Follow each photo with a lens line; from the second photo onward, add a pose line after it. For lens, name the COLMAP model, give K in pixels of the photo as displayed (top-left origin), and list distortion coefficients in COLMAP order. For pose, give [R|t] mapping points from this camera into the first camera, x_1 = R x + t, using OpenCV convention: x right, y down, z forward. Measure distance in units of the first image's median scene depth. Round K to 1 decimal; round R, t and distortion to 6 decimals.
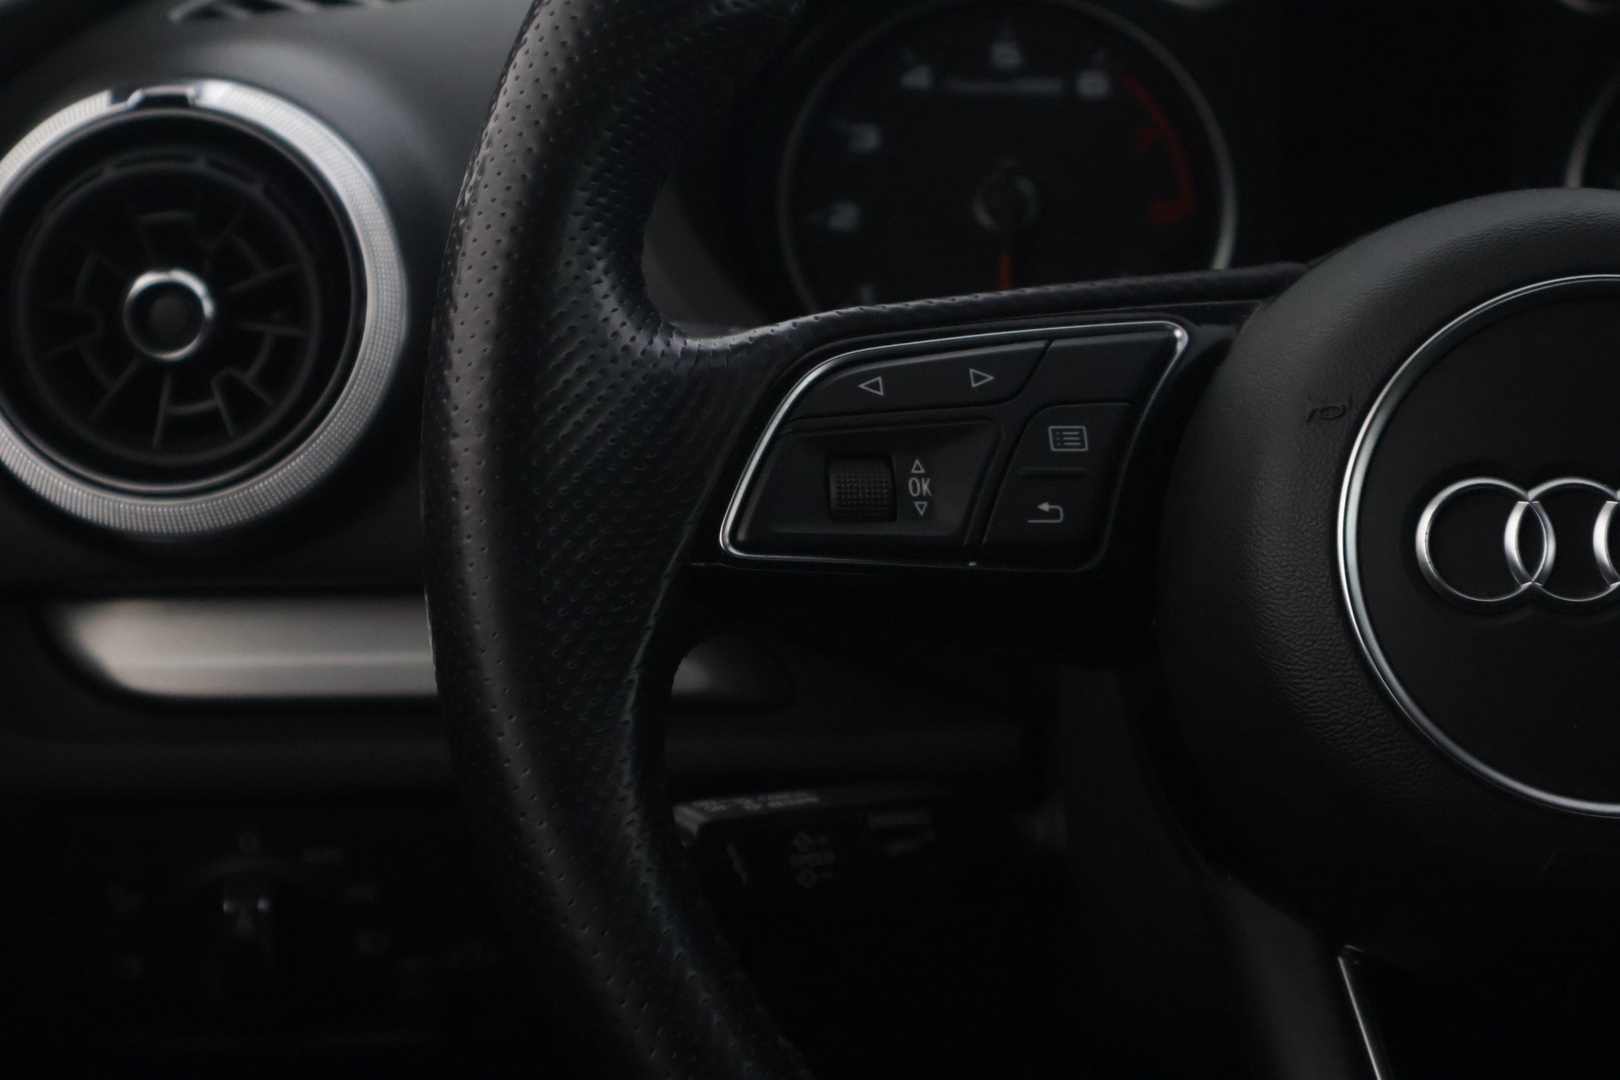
lens RADIAL K [[3289.4, 0, 787.5], [0, 3289.4, 505.9], [0, 0, 1]] dist [0.035556, 0.000000]
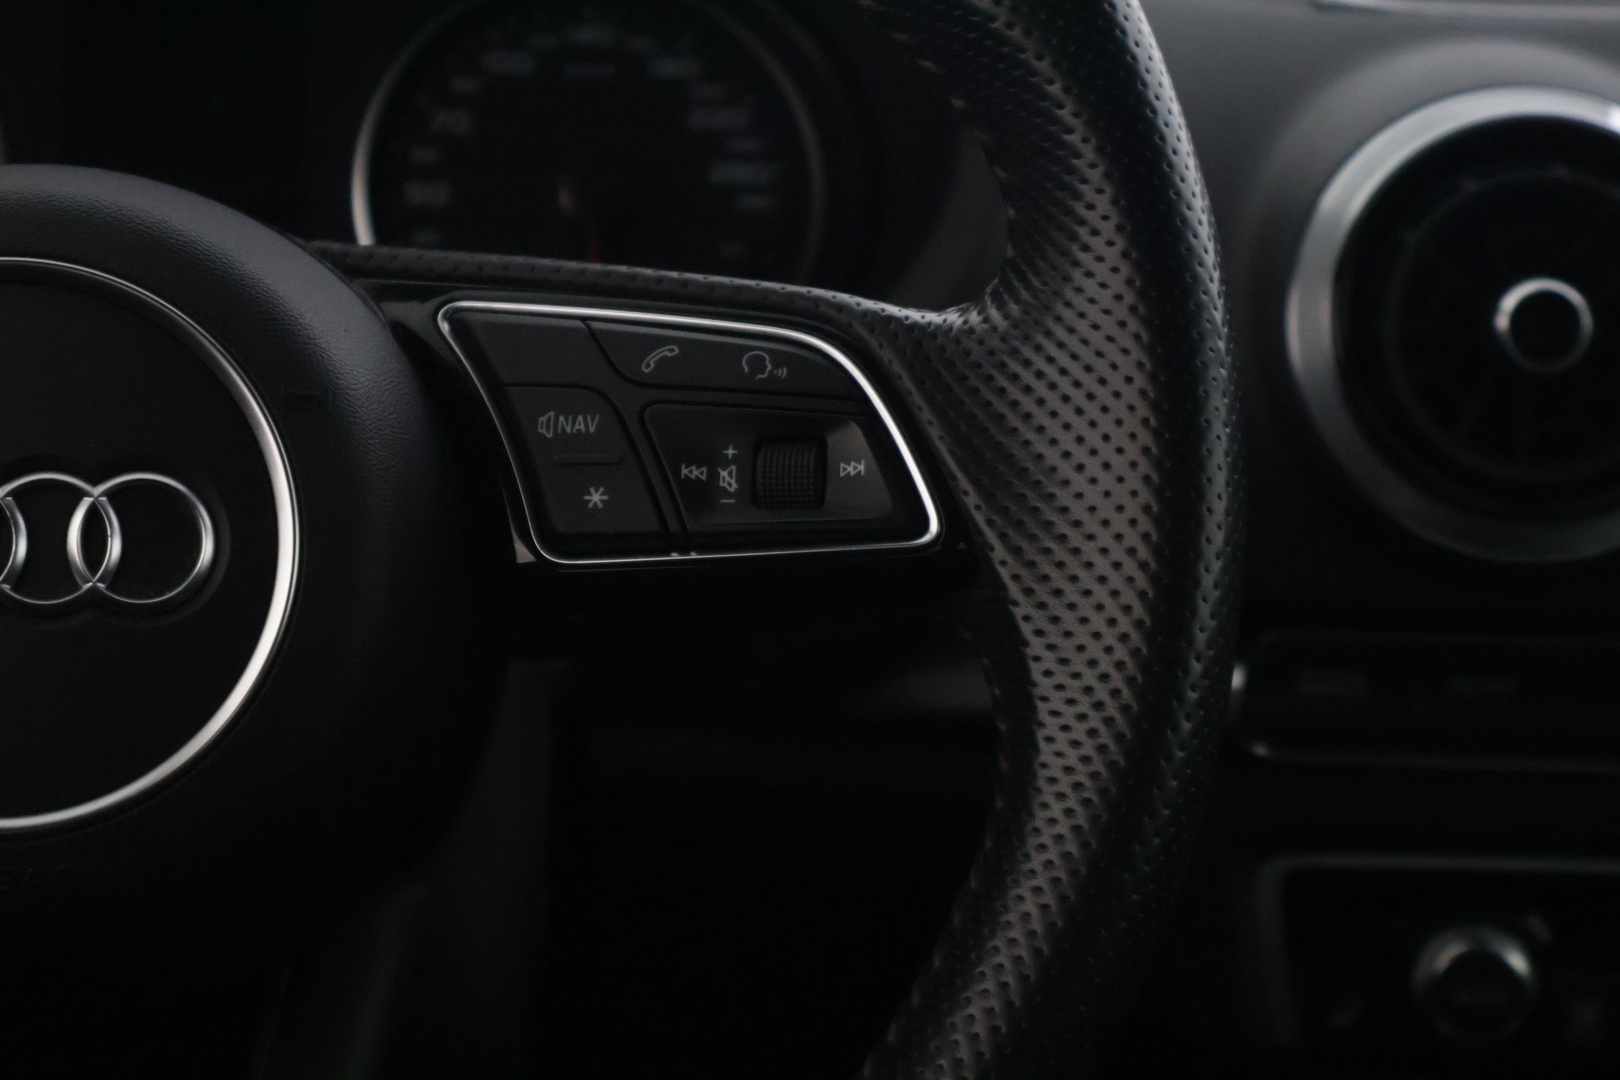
lens RADIAL K [[3289.4, 0, 785.4], [0, 3289.4, 591.5], [0, 0, 1]] dist [0.035556, 0.000000]
pose [[0.987216, -0.011025, 0.159006, 0.270951], [0.005098, 0.999278, 0.037636, -0.008639], [-0.159306, -0.036345, 0.986560, 0.029256]]
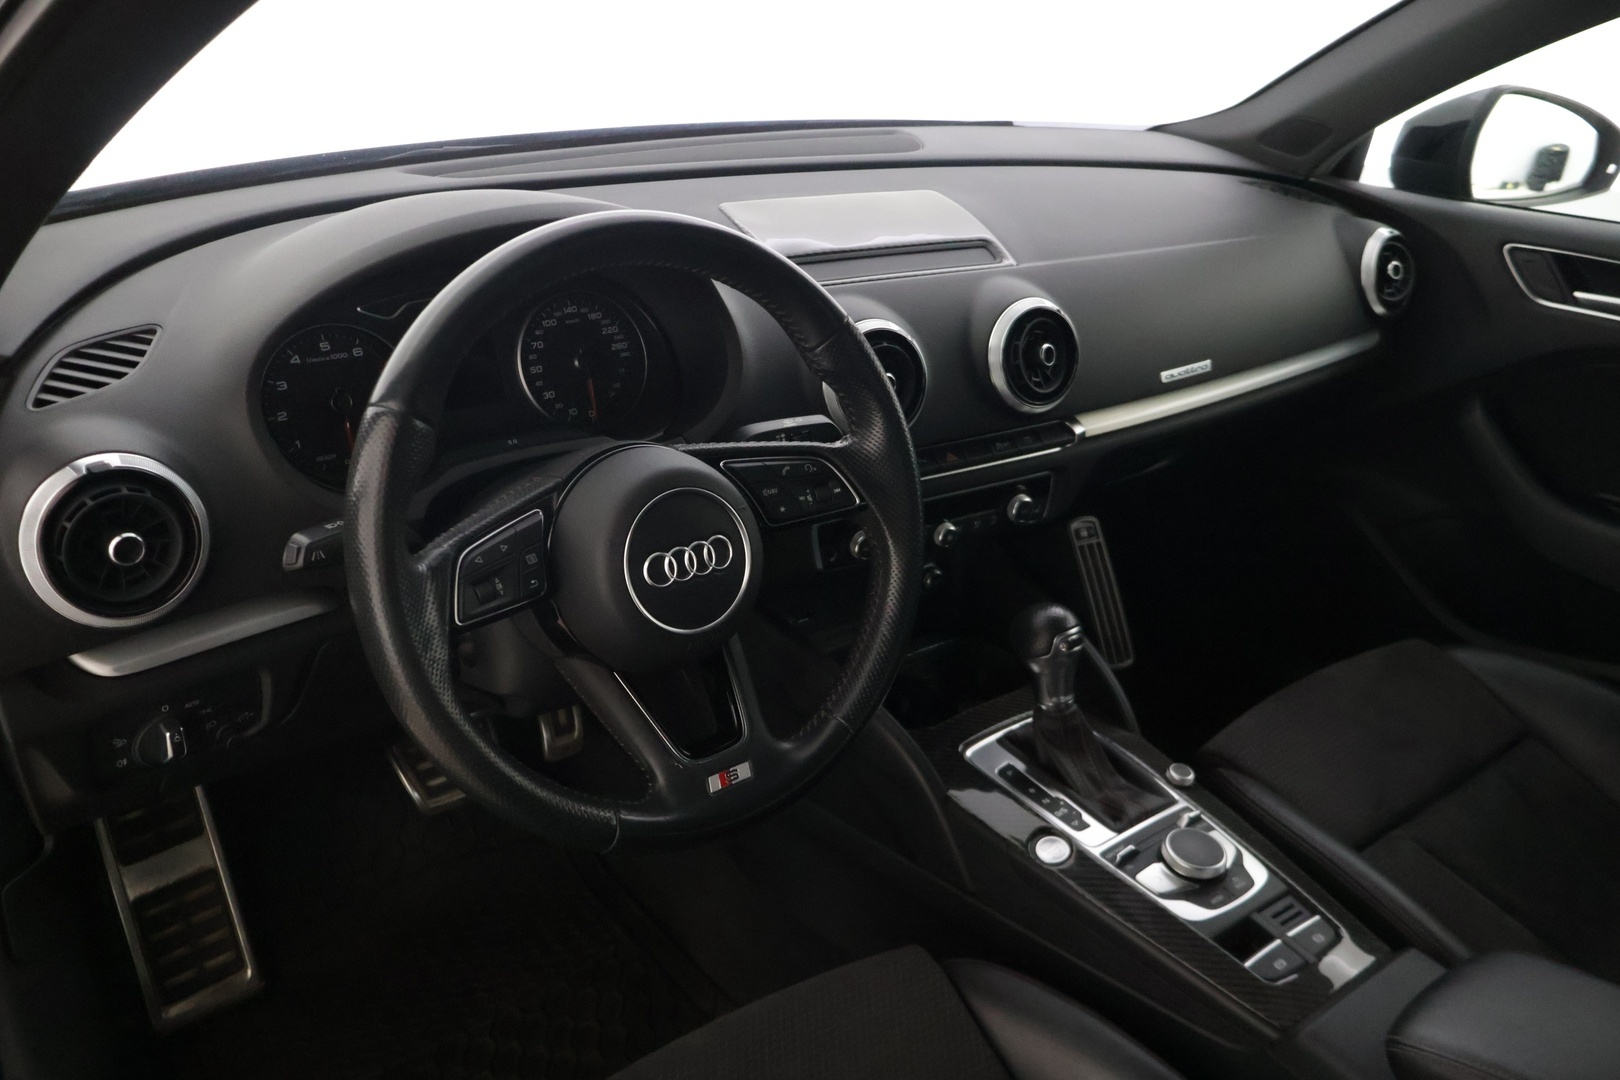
lens RADIAL K [[1362.2, 0, 816.0], [0, 1362.2, 555.4], [0, 0, 1]] dist [0.012607, -0.025341]
pose [[0.754377, -0.258625, 0.603348, -0.488661], [0.081292, 0.948850, 0.305084, -0.387436], [-0.651388, -0.181101, 0.736815, -0.209142]]
